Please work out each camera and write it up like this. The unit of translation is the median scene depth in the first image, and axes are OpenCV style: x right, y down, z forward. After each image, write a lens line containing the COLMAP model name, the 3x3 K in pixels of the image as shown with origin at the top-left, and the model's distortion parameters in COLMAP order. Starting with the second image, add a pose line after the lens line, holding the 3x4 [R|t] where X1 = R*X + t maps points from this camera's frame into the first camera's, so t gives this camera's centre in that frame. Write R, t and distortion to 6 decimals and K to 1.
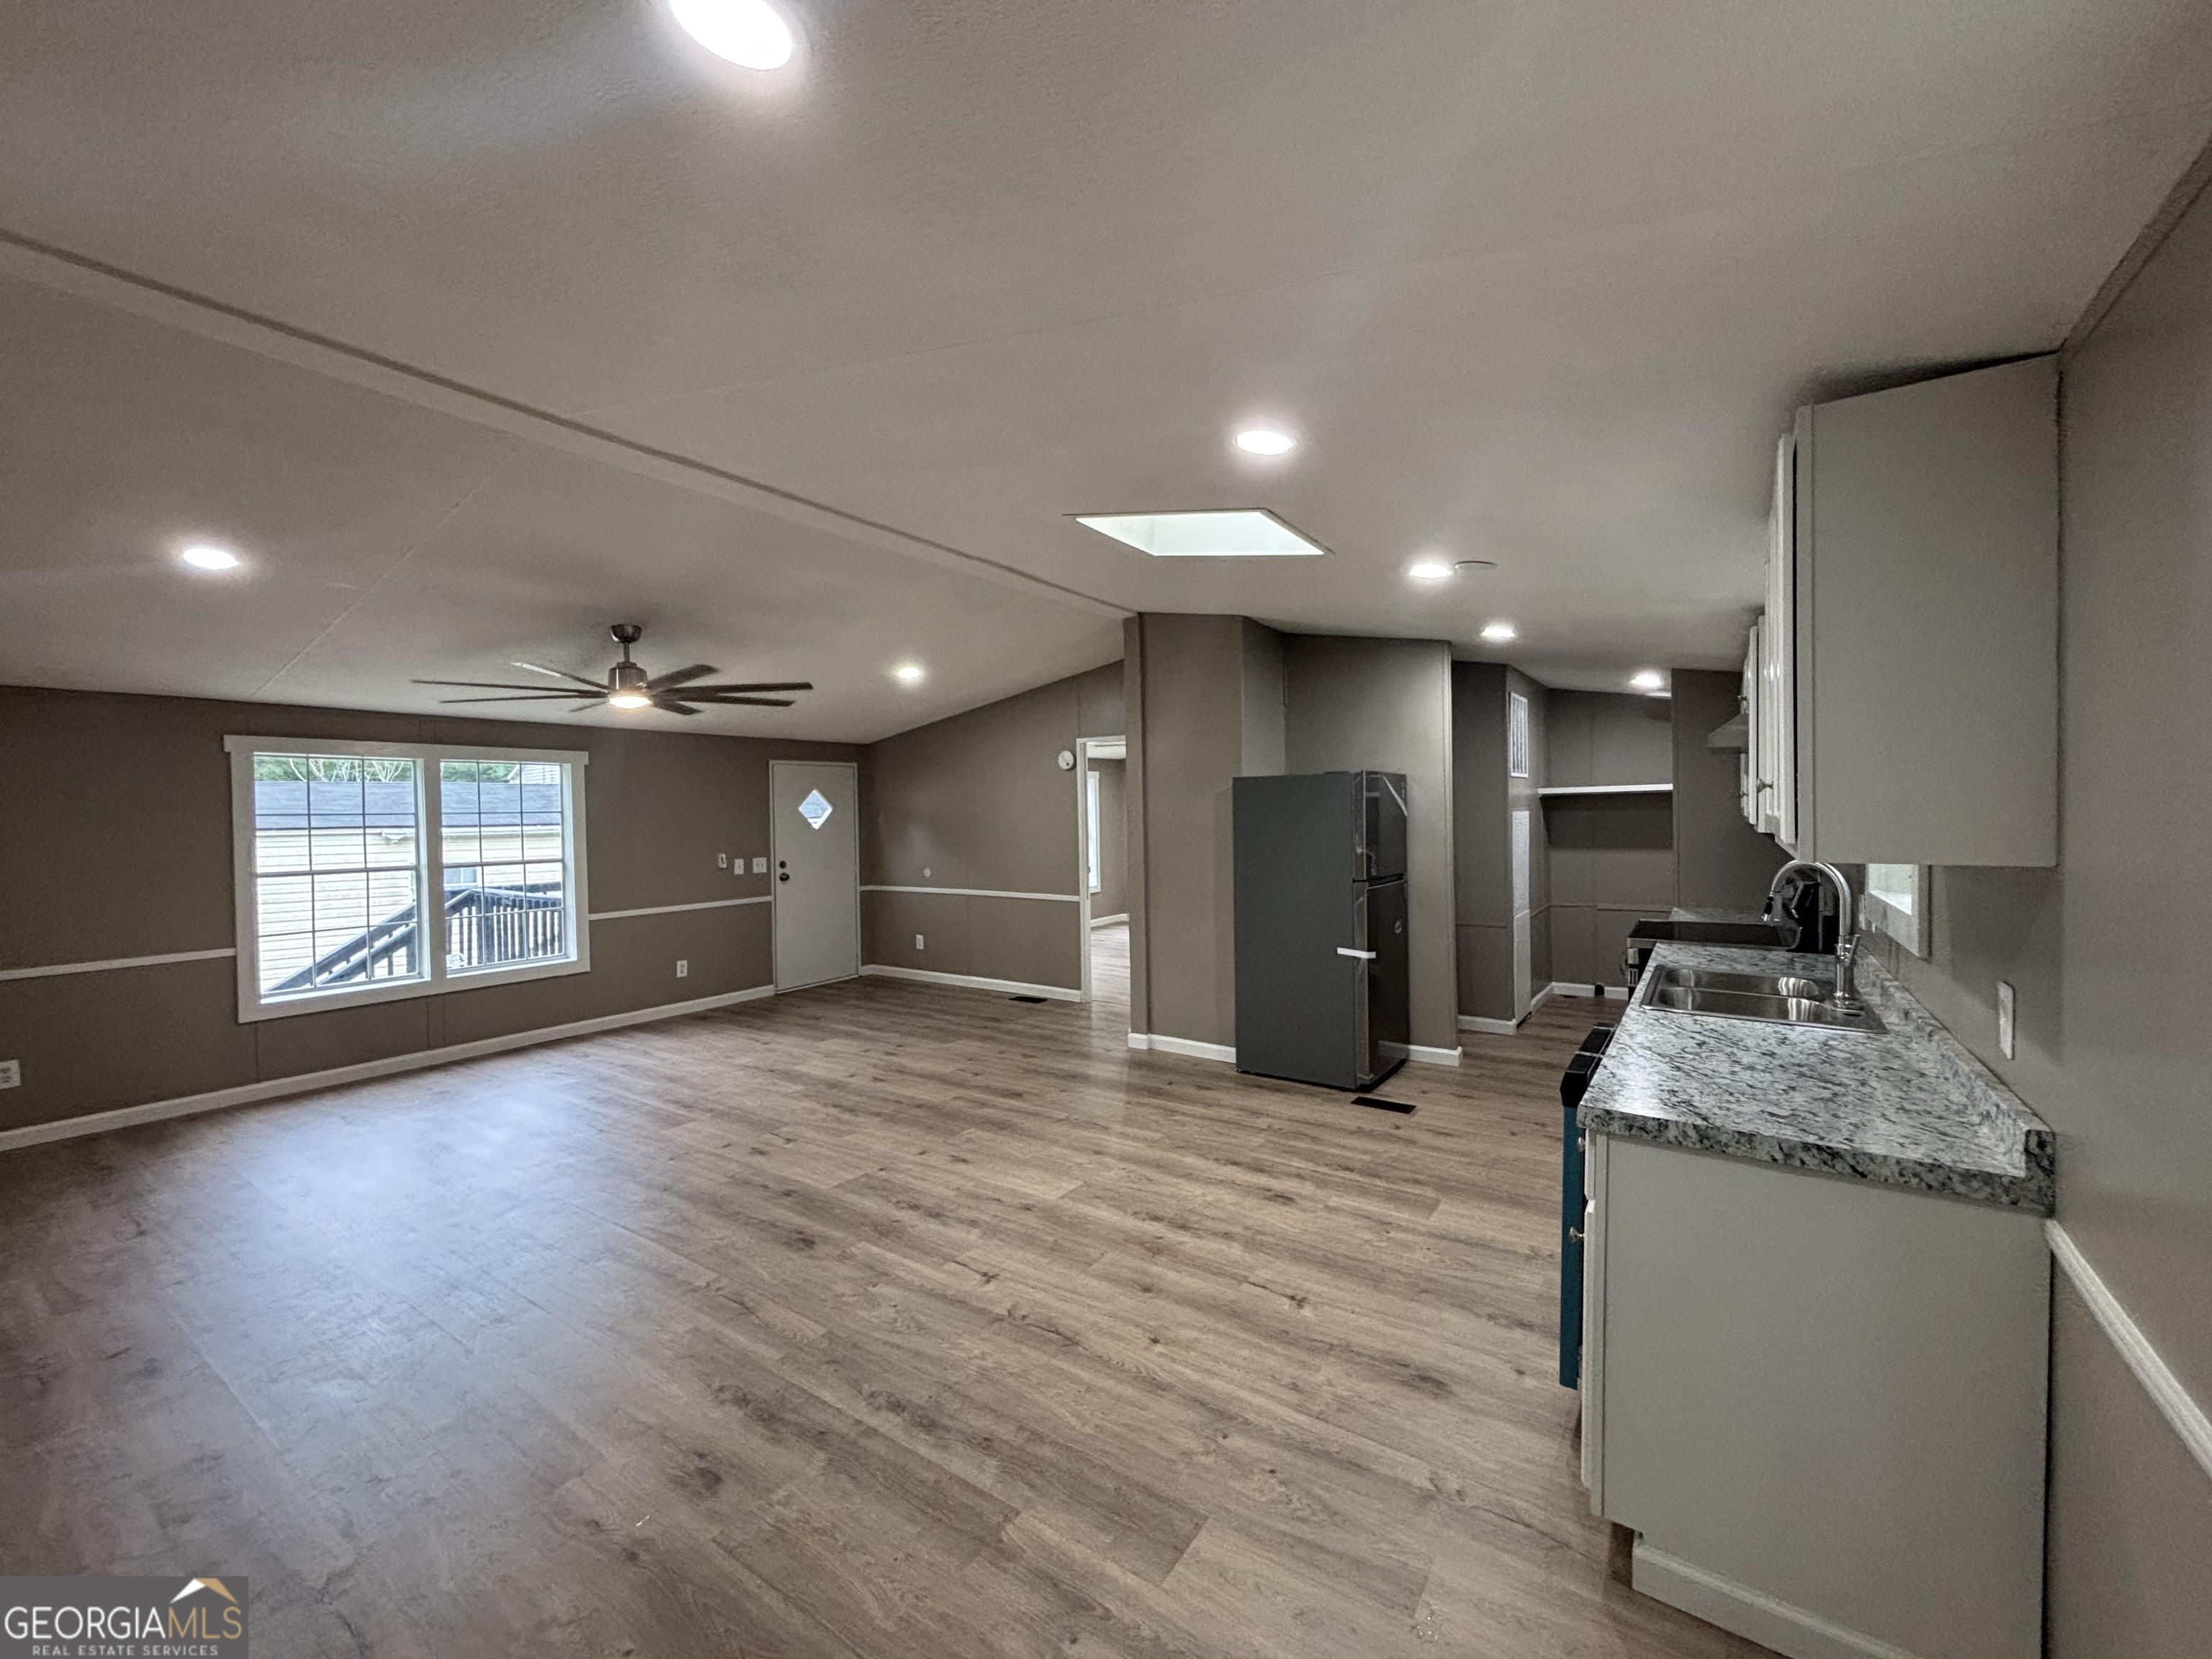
lens RADIAL K [[889.7, 0, 1104.7], [0, 889.7, 809.3], [0, 0, 1]] dist [0.001383, 0.000351]
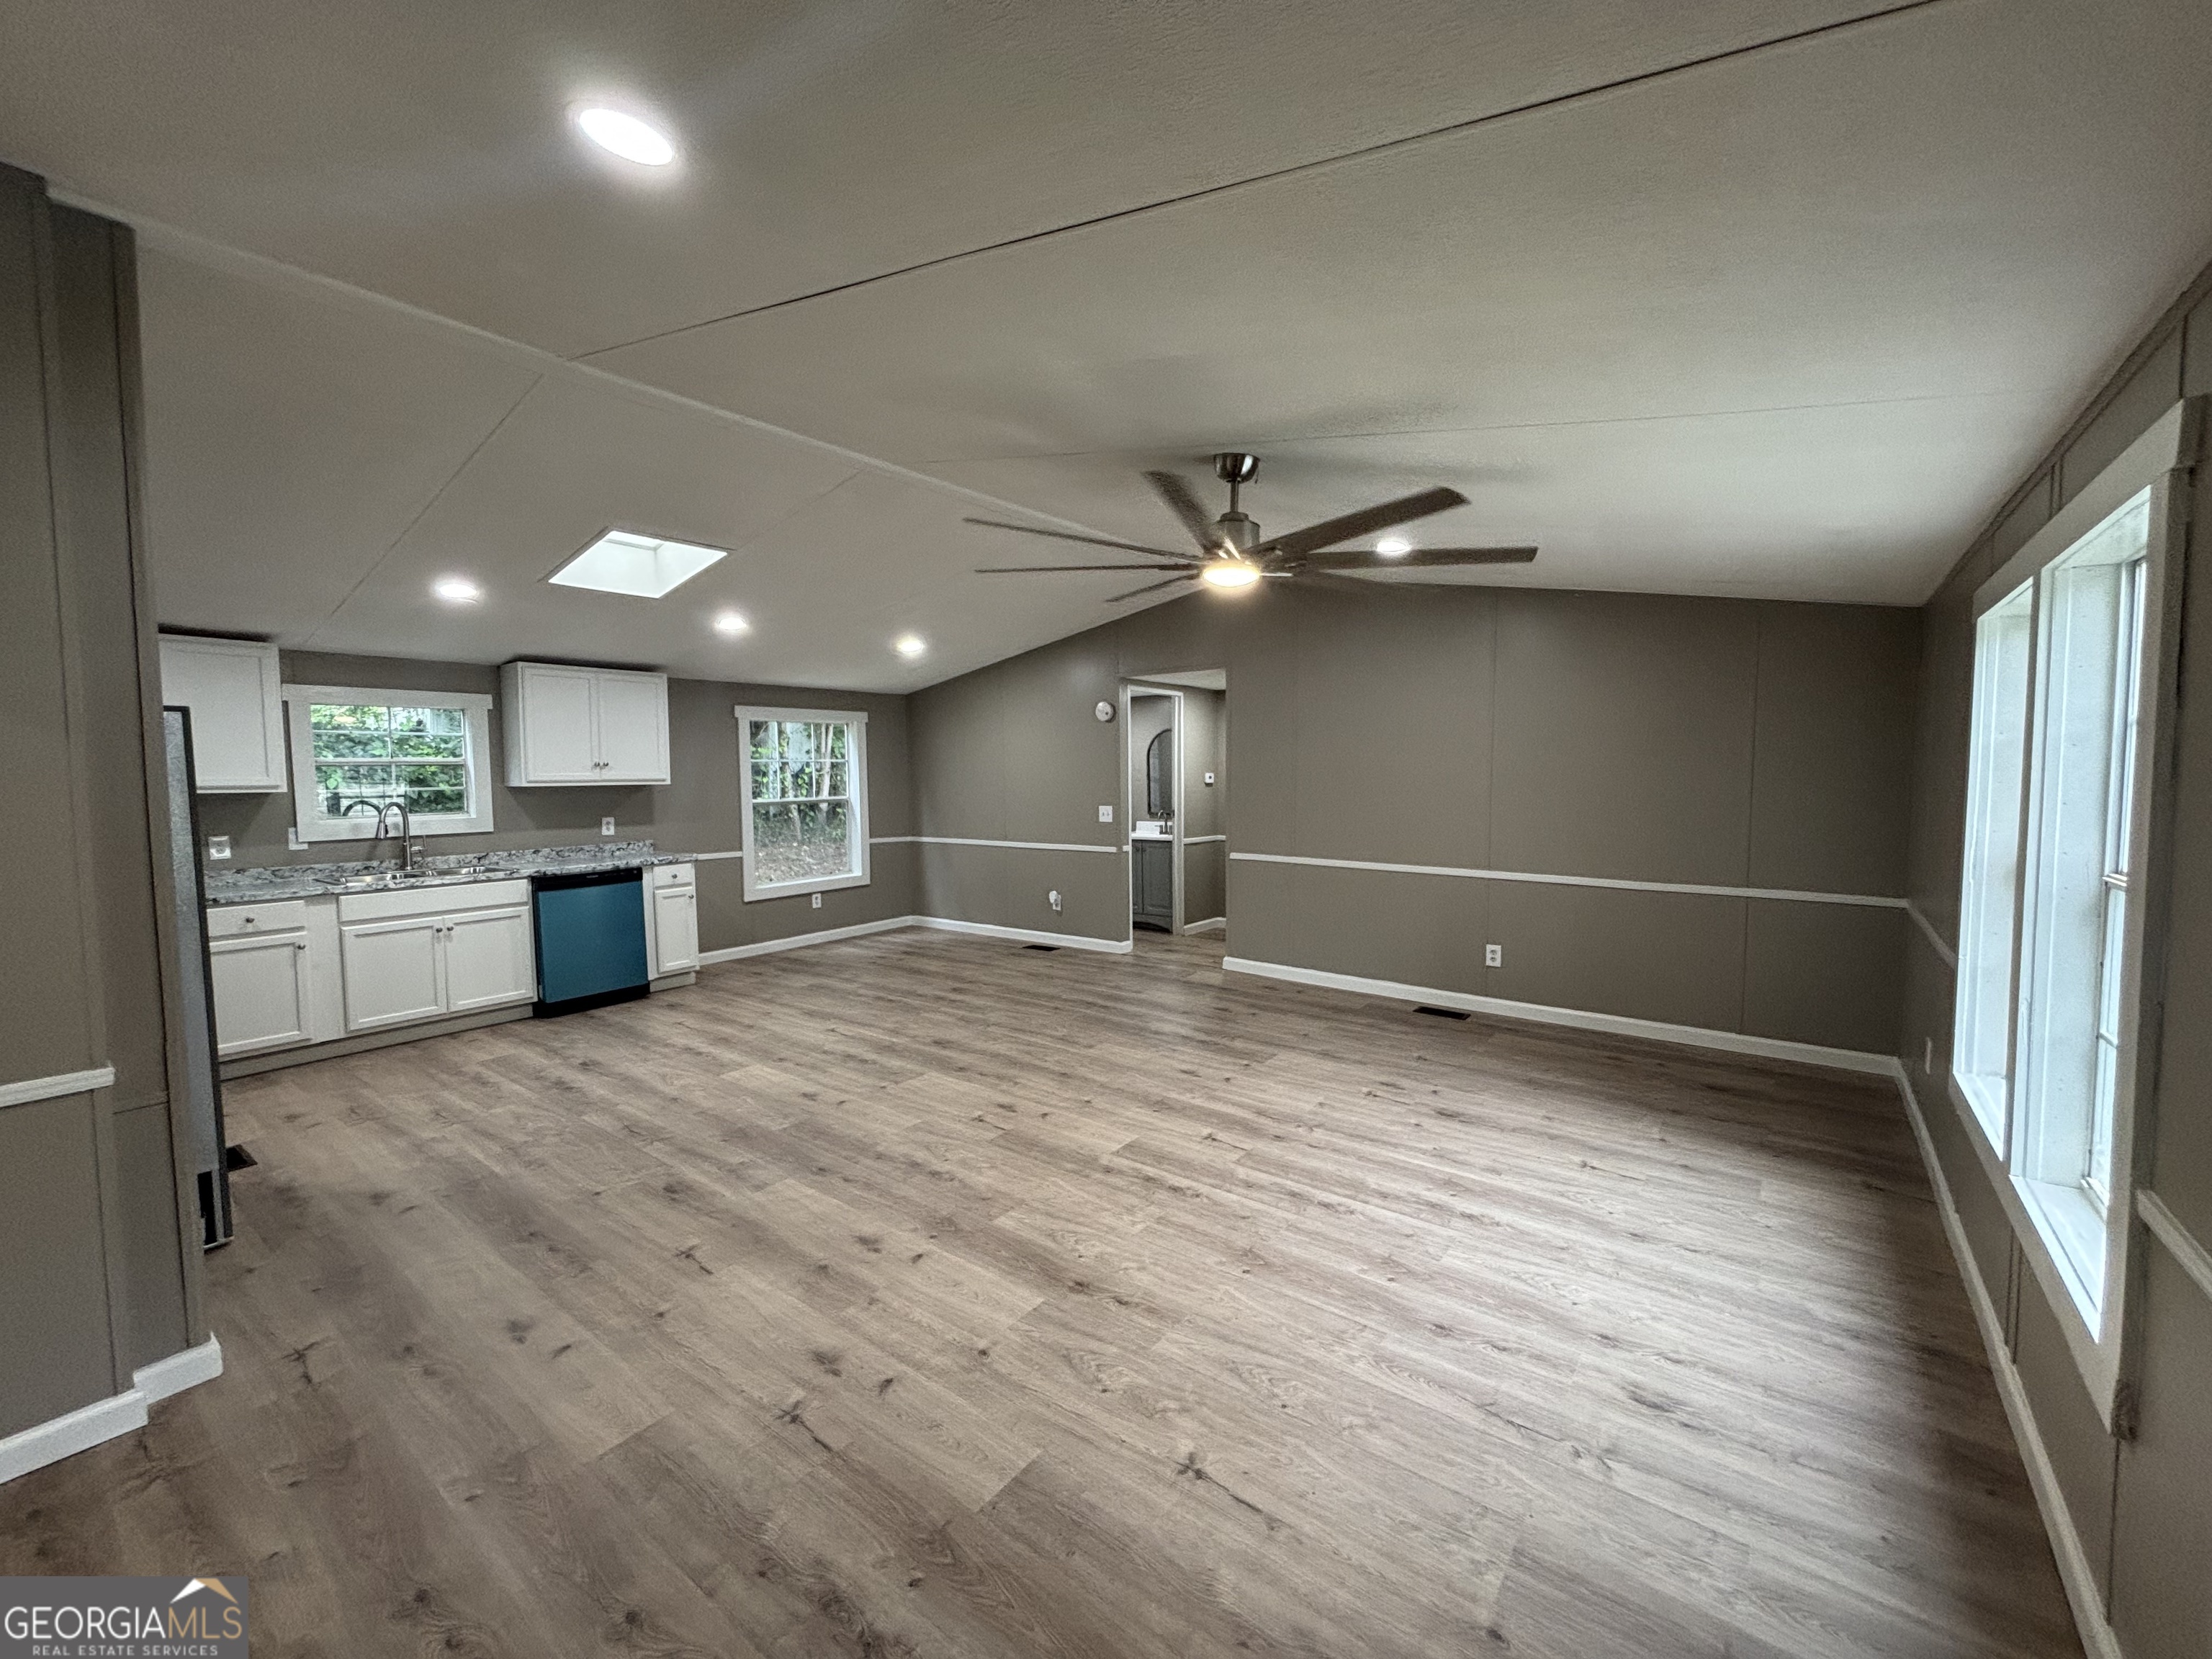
lens RADIAL K [[893.7, 0, 1106.0], [0, 893.7, 829.5], [0, 0, 1]] dist [-0.002105, -0.000230]
pose [[-0.998446, 0.021982, 0.051216, -0.487645], [0.025320, 0.997532, 0.065482, 0.018048], [-0.049651, 0.066677, -0.996539, 1.711201]]
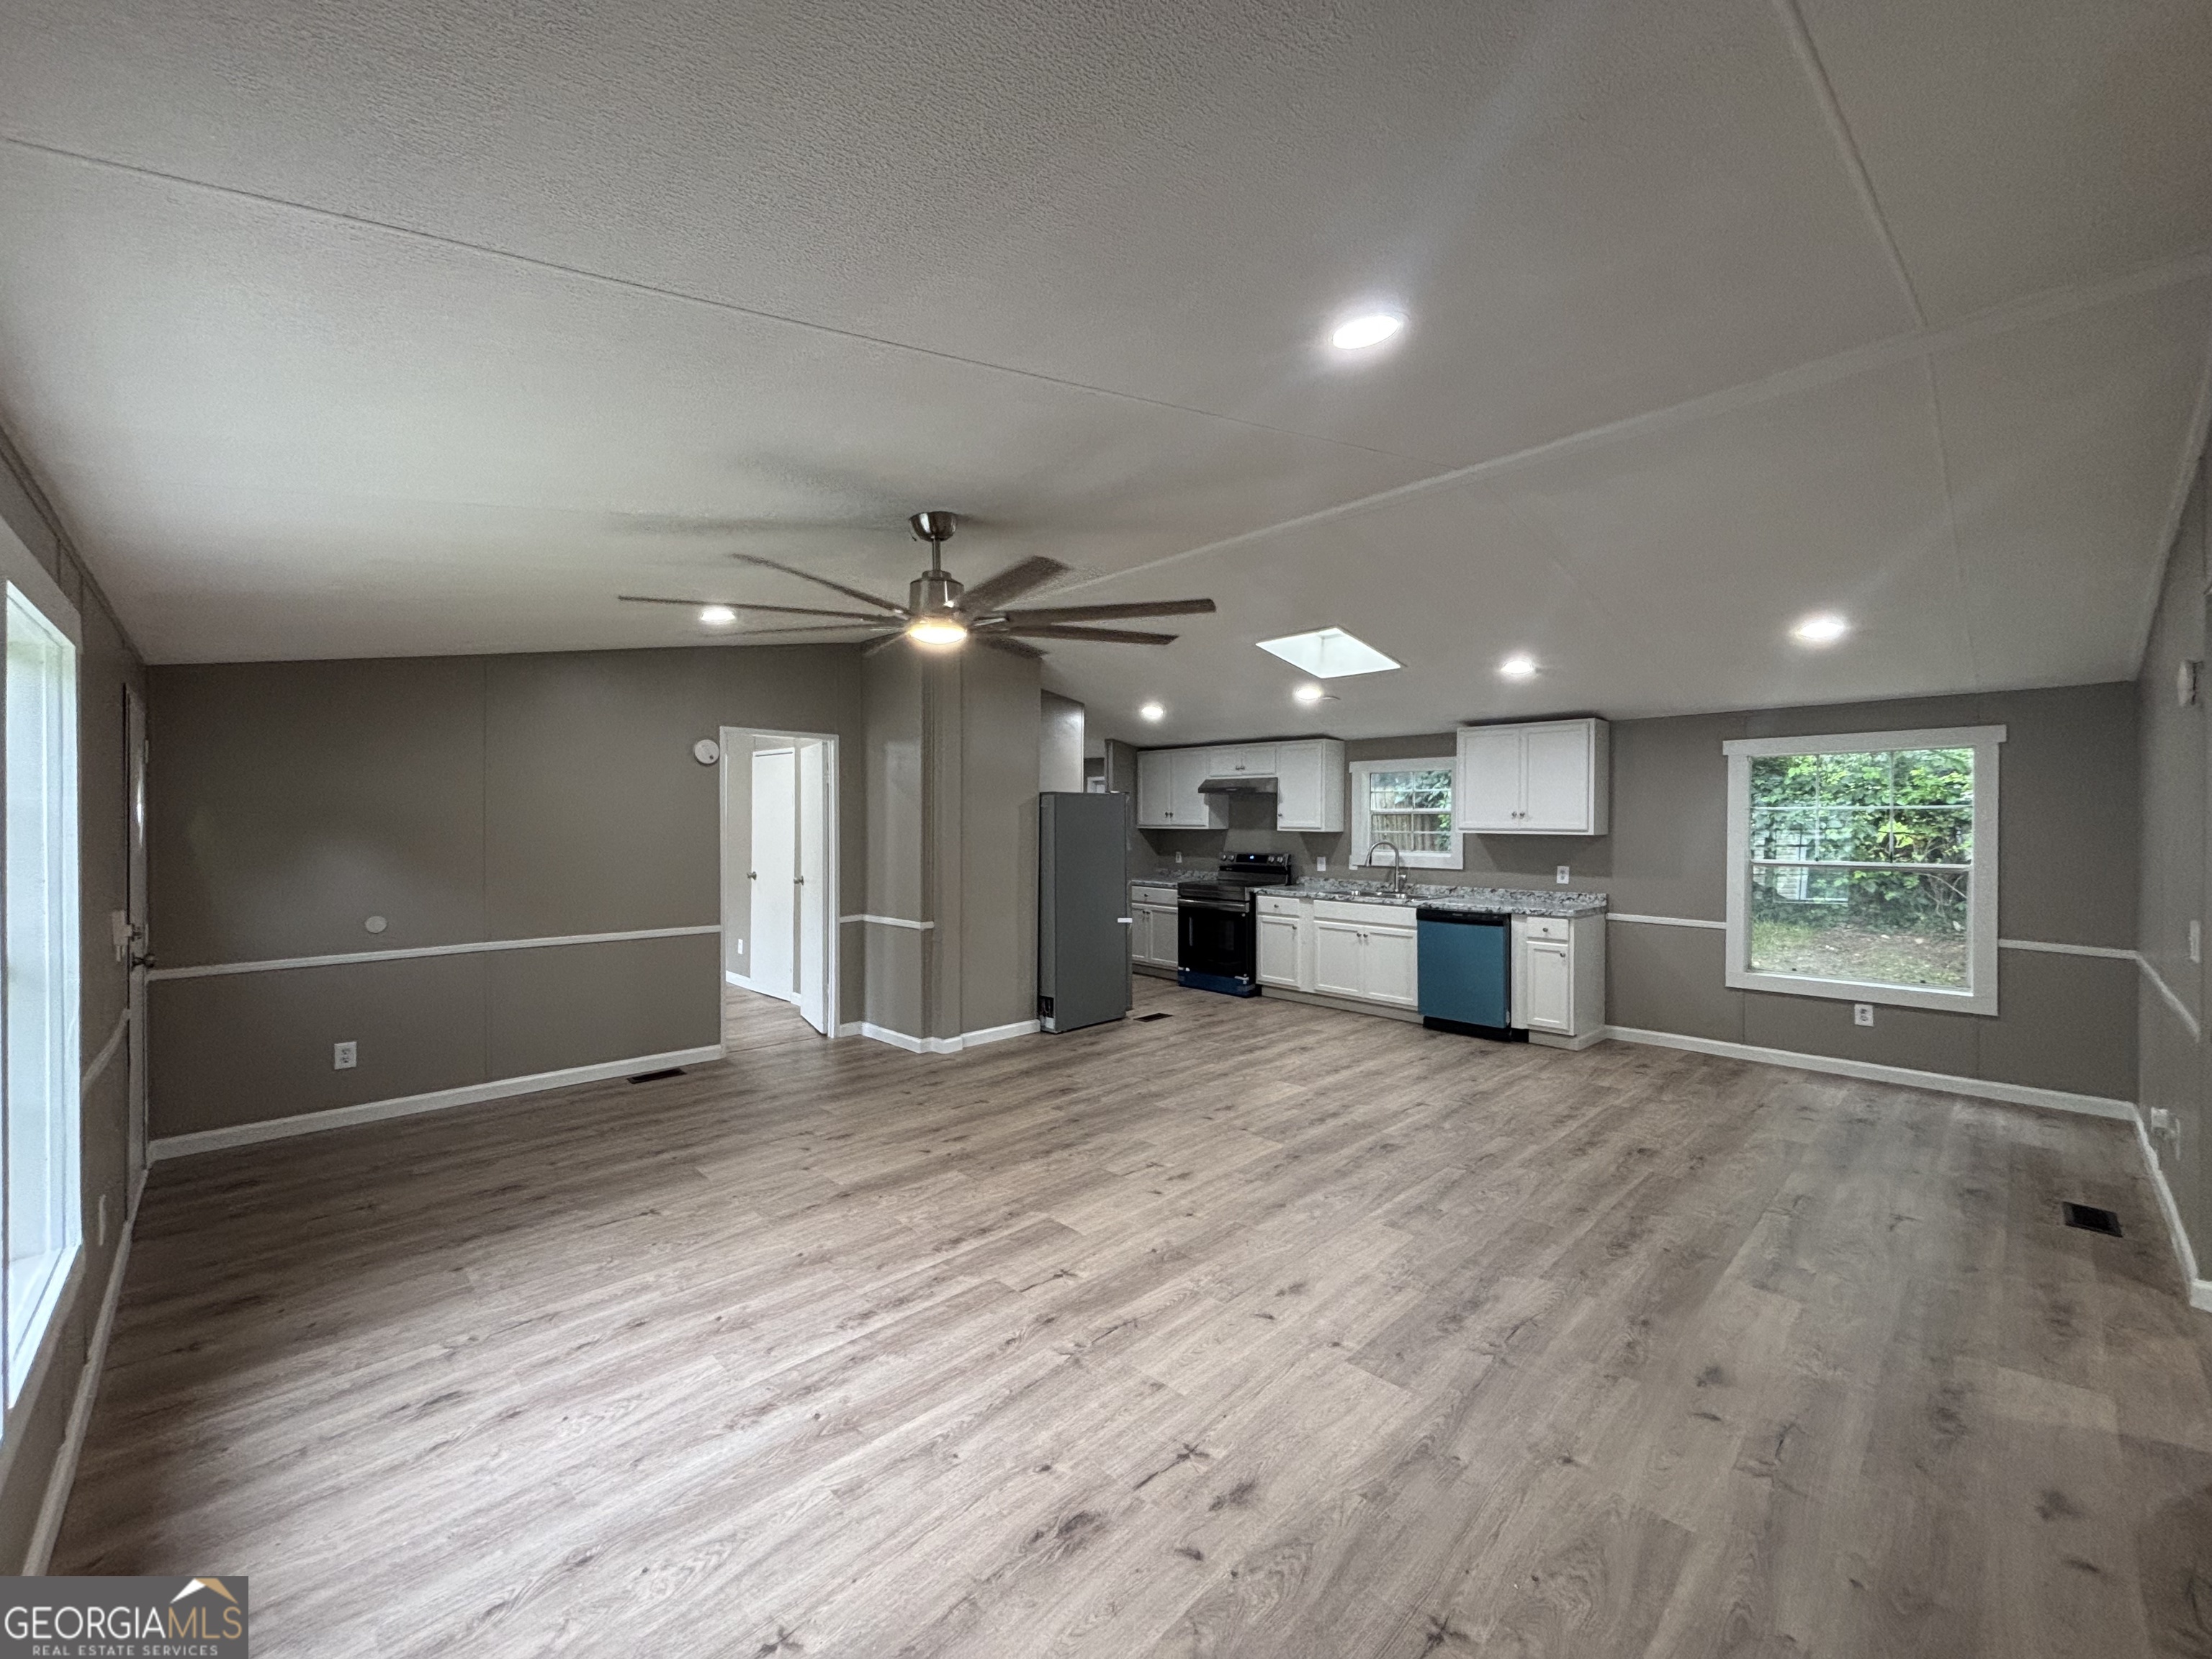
lens RADIAL K [[889.7, 0, 1104.7], [0, 889.7, 809.3], [0, 0, 1]] dist [0.001383, 0.000351]
pose [[0.203034, 0.024054, 0.978876, -1.169890], [-0.006278, 0.999710, -0.023264, 0.018412], [-0.979152, -0.001422, 0.203126, 0.782346]]
